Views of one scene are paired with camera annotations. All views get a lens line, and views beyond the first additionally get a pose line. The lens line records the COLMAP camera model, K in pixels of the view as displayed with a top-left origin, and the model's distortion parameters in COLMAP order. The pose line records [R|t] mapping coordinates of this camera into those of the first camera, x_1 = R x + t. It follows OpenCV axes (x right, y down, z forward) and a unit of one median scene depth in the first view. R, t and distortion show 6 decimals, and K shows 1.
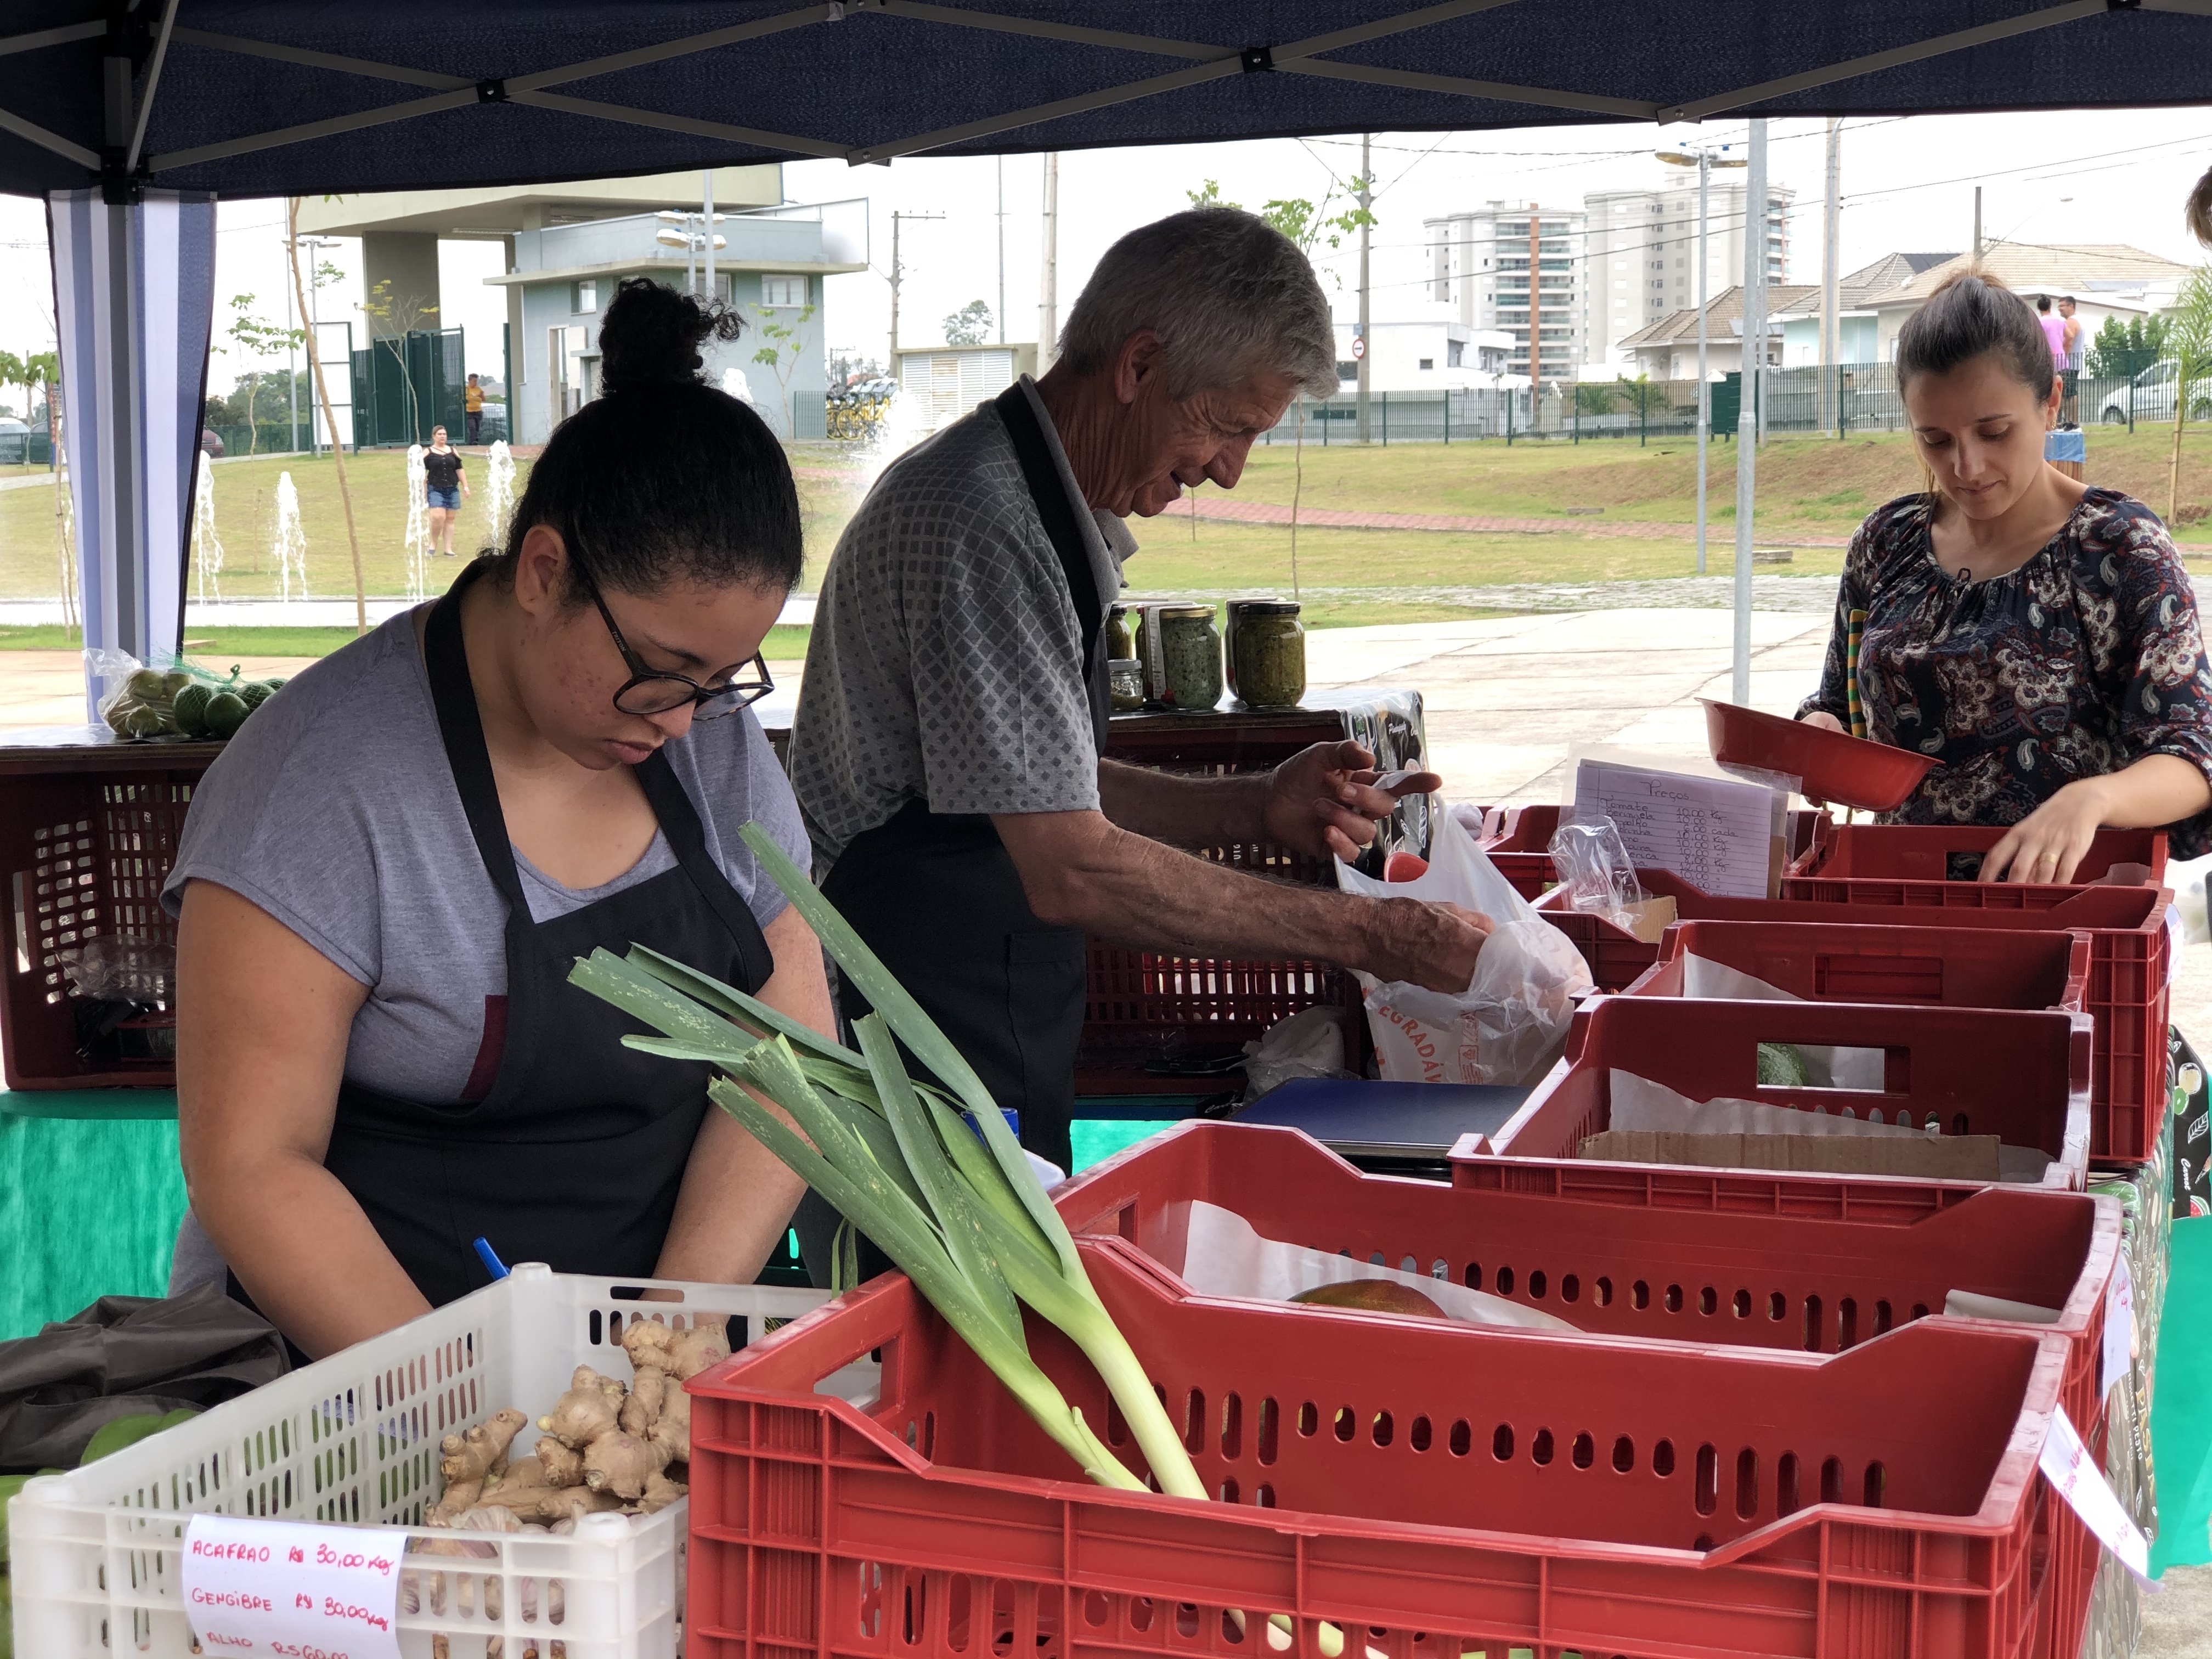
lens RADIAL K [[3625.5, 0, 1106.0], [0, 3625.5, 829.5], [0, 0, 1]] dist [0.040364, 0.122061]
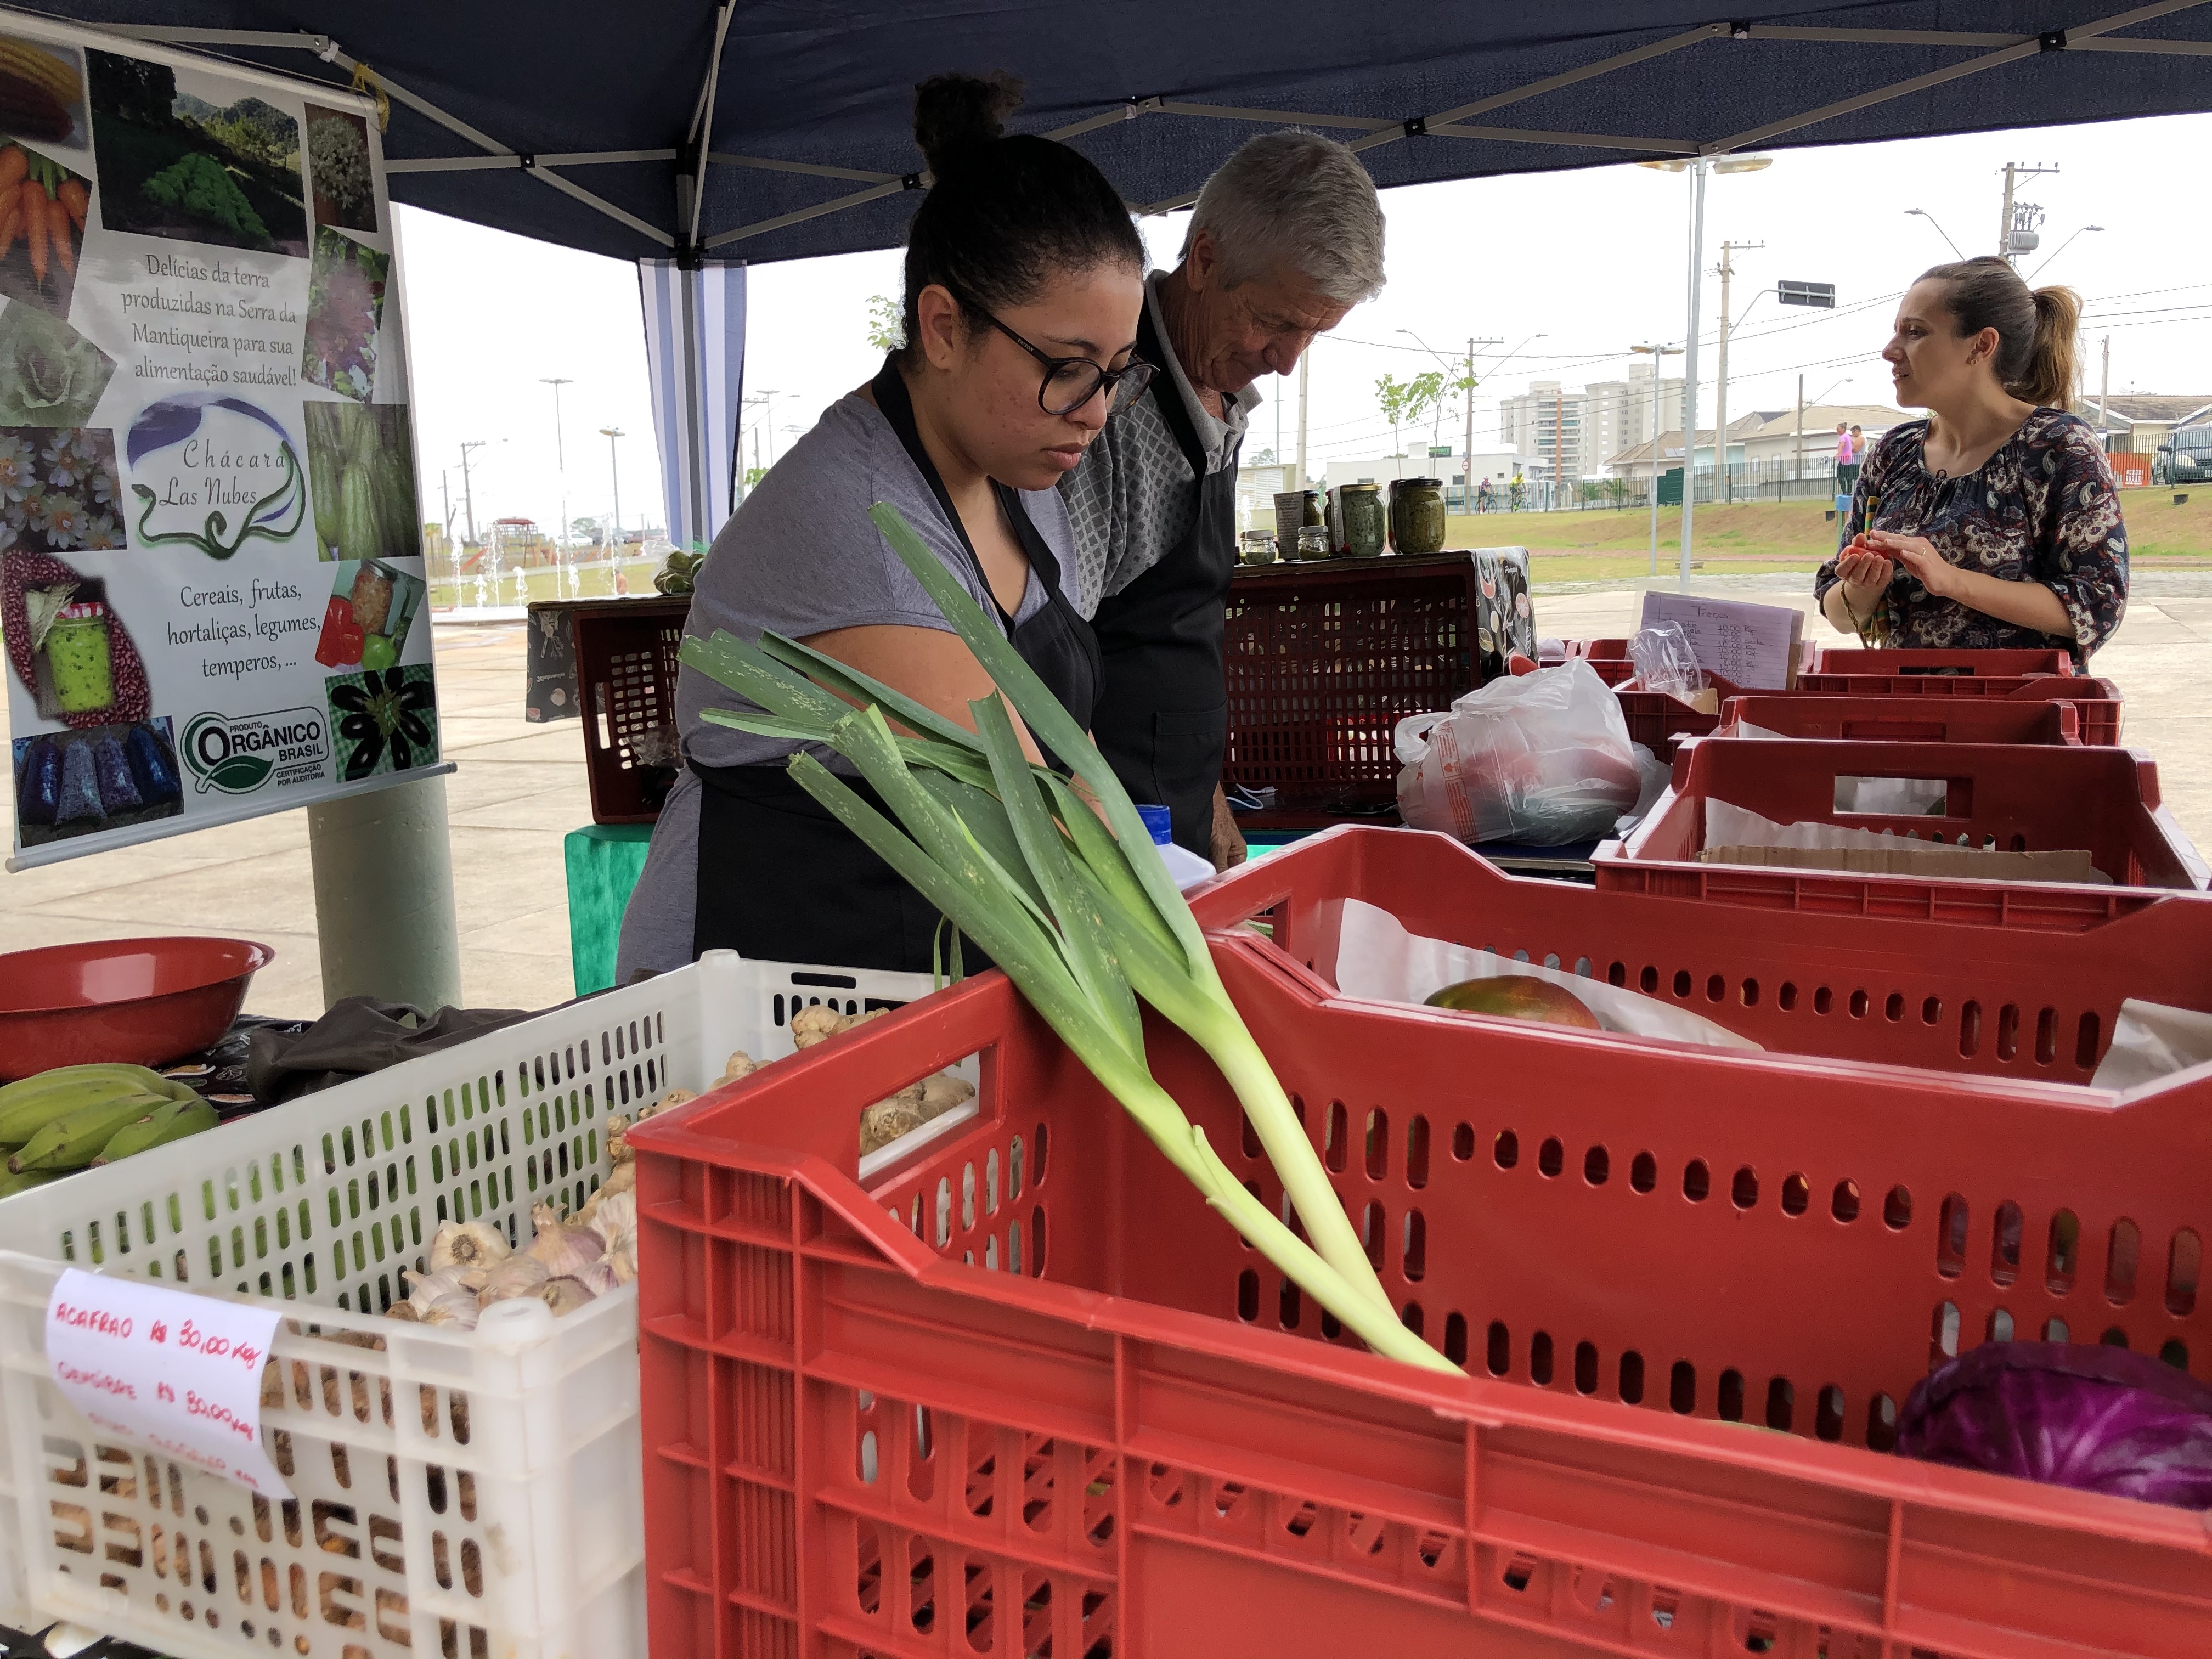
lens RADIAL K [[1817.8, 0, 1113.1], [0, 1817.8, 808.5], [0, 0, 1]] dist [0.076494, -0.089550]
pose [[0.992879, 0.004914, -0.119026, 0.013936], [0.000952, 0.998790, 0.049177, 0.035009], [0.119124, -0.048941, 0.991673, 0.328444]]
